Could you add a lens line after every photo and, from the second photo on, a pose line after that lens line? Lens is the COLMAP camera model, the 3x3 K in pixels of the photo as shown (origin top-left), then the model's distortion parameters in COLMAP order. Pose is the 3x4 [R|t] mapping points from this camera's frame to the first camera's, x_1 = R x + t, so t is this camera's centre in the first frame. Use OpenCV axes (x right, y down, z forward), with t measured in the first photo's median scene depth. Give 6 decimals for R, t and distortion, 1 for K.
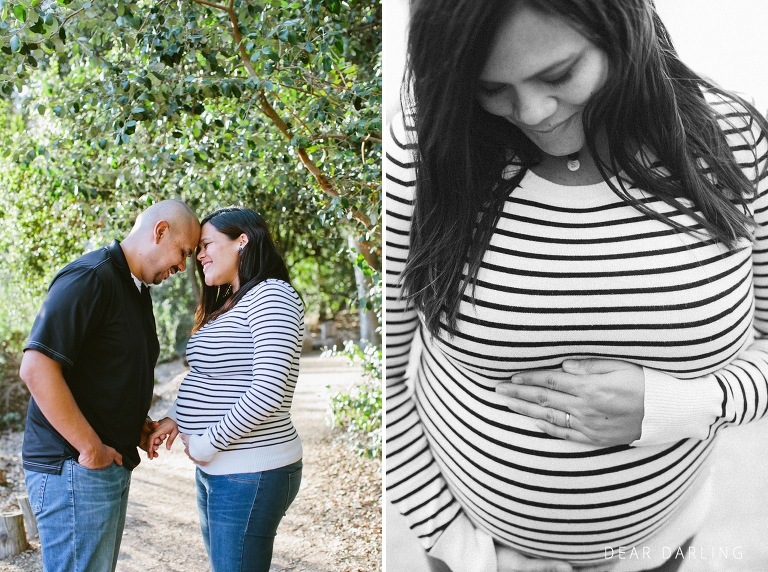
lens RADIAL K [[1063.7, 0, 384.0], [0, 1063.7, 286.0], [0, 0, 1]] dist [0.025012, 0.026344]
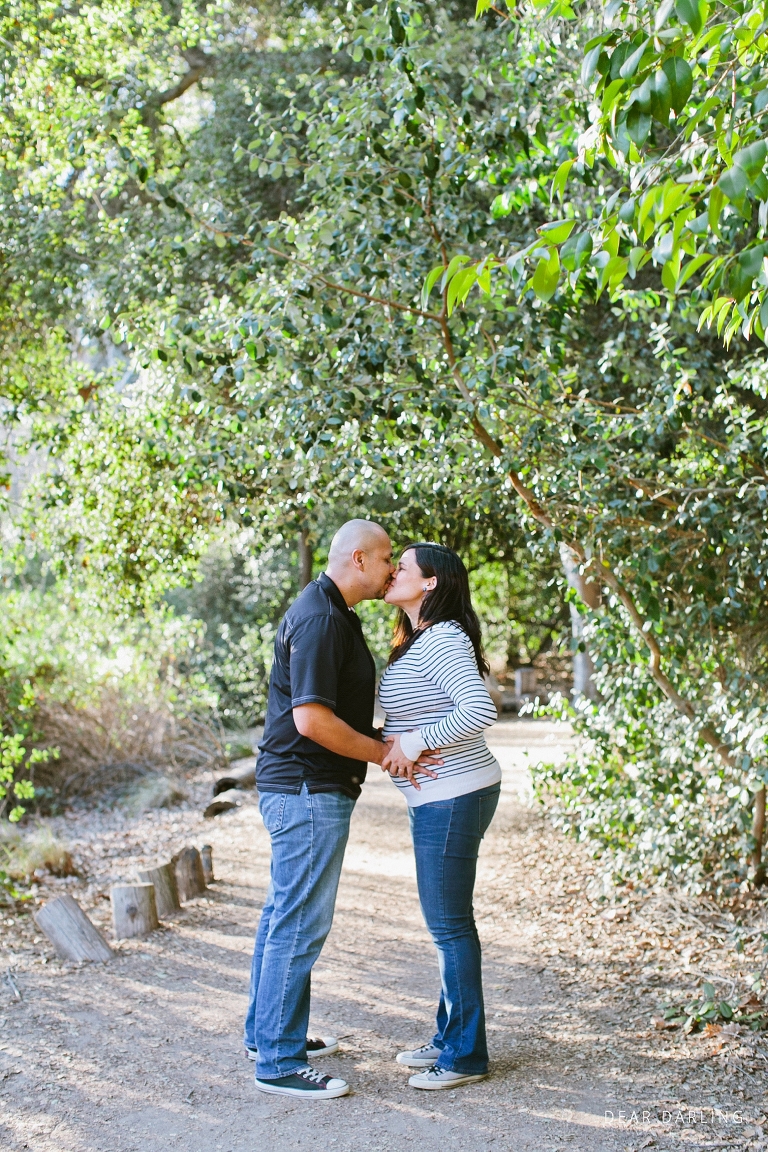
lens RADIAL K [[1766.9, 0, 454.2], [0, 1766.9, 573.9], [0, 0, 1]] dist [0.372679, 0.013946]
pose [[0.995028, 0.037954, -0.092076, 0.008149], [-0.039849, 0.999028, -0.018829, -0.005955], [0.091272, 0.022405, 0.995574, -0.265799]]
